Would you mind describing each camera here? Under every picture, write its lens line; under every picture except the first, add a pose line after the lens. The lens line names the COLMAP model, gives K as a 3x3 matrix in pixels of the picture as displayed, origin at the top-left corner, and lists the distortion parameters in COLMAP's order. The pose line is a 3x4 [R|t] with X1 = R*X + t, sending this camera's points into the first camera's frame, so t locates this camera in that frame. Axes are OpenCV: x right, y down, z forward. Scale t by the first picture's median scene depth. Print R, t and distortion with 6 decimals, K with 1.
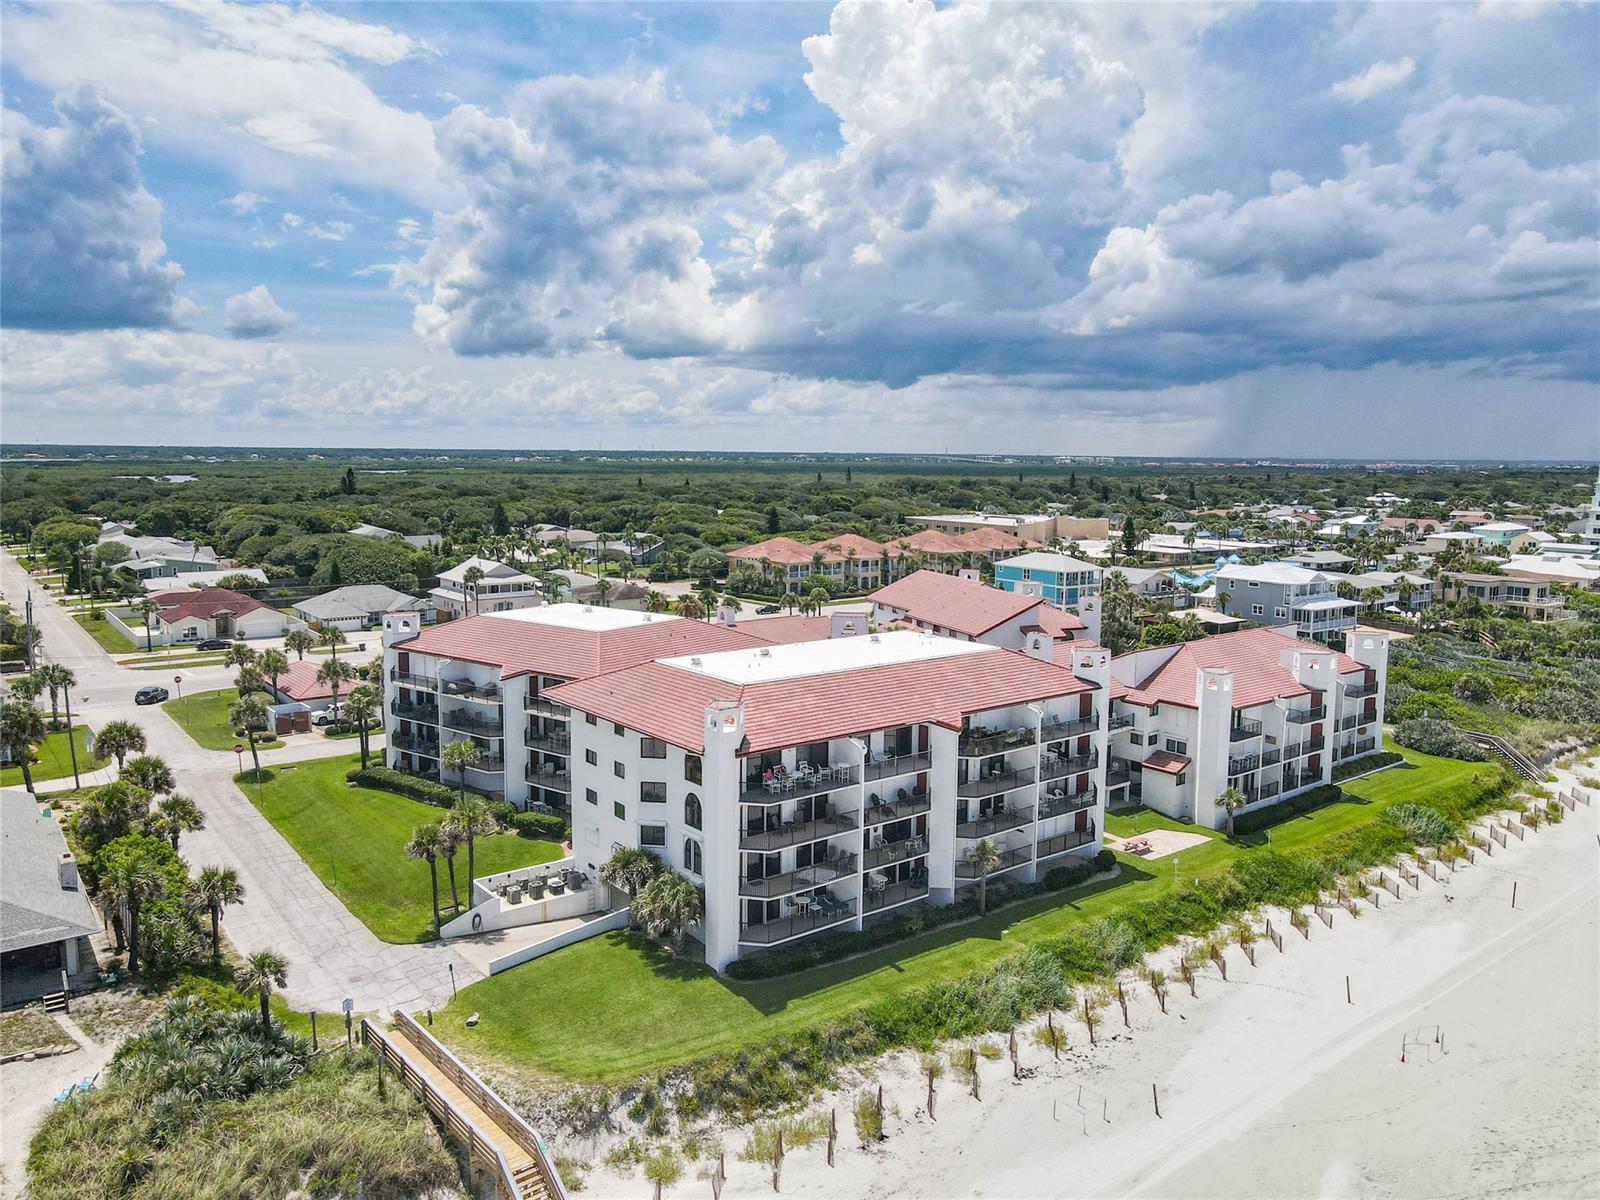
lens RADIAL K [[1171.9, 0, 803.4], [0, 1171.9, 576.5], [0, 0, 1]] dist [0.006515, 0.010616]
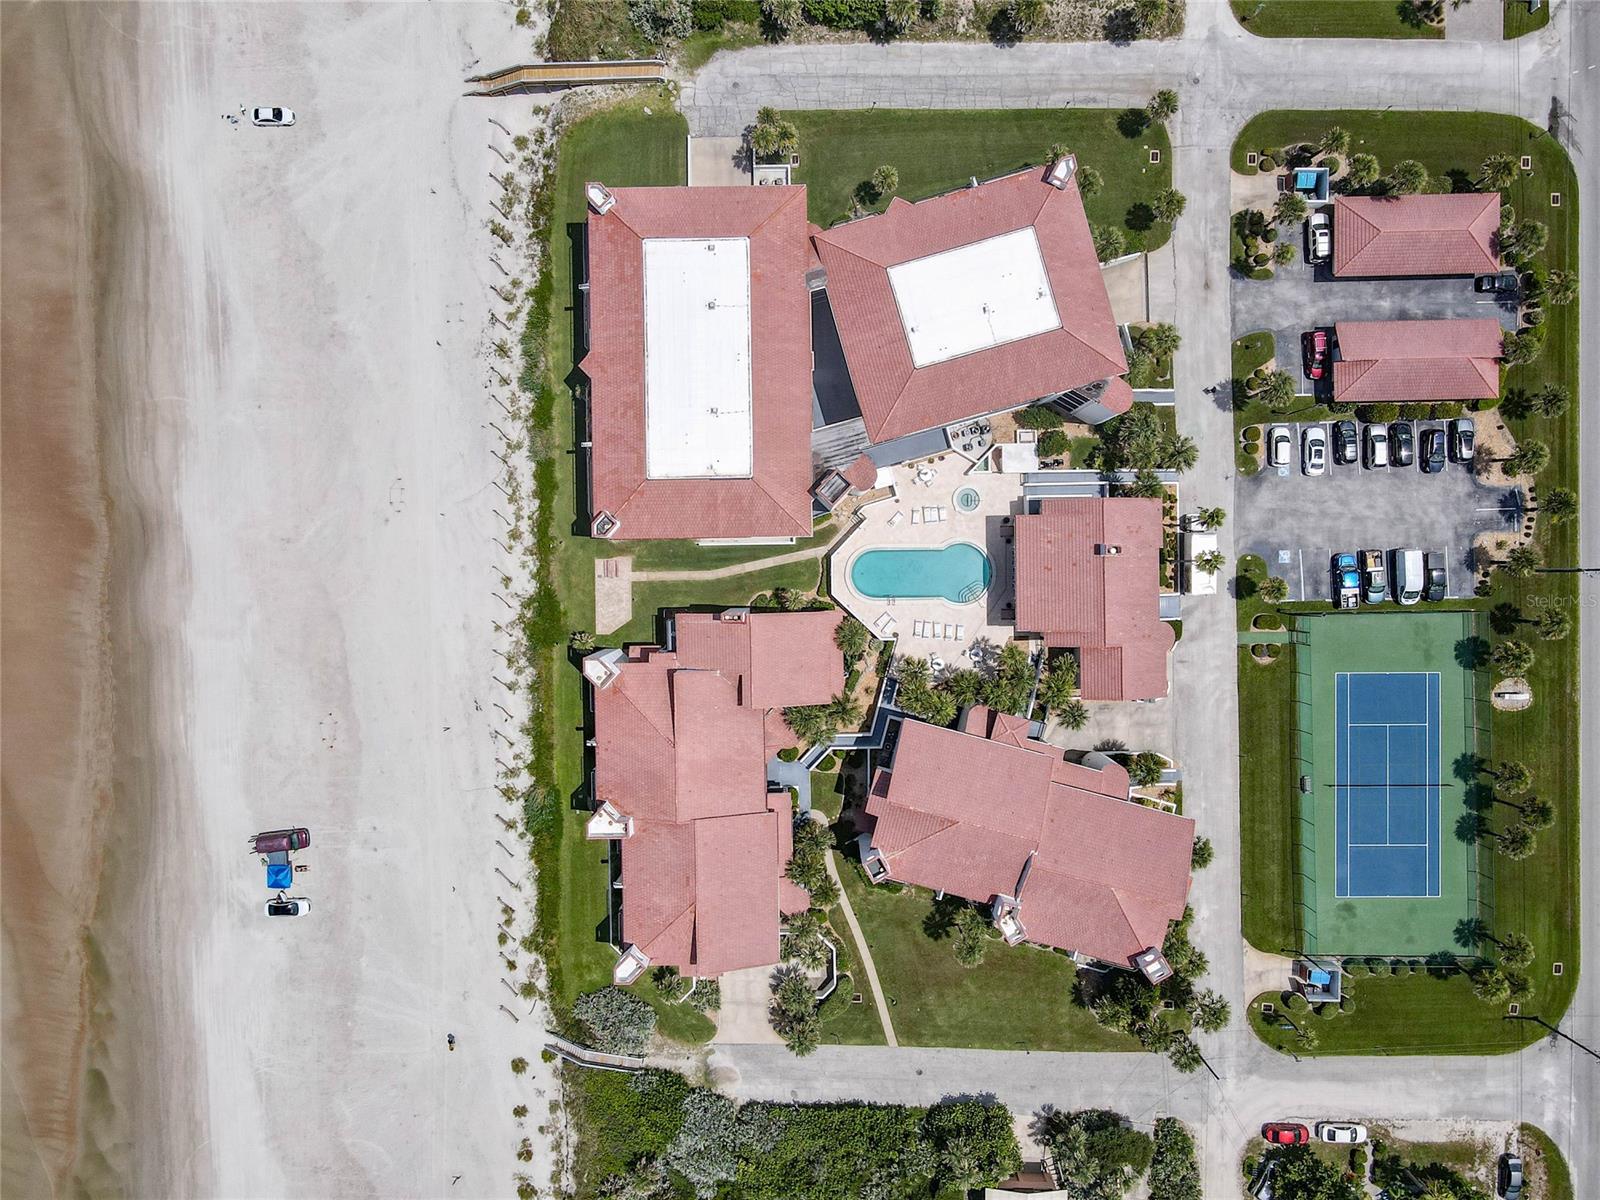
lens RADIAL K [[1170.8, 0, 793.8], [0, 1170.8, 594.0], [0, 0, 1]] dist [0.009904, 0.008238]
pose [[-0.610554, 0.791770, 0.018009, 0.175621], [-0.072272, -0.078347, 0.994303, -1.506420], [0.788670, 0.605774, 0.105058, 1.265989]]
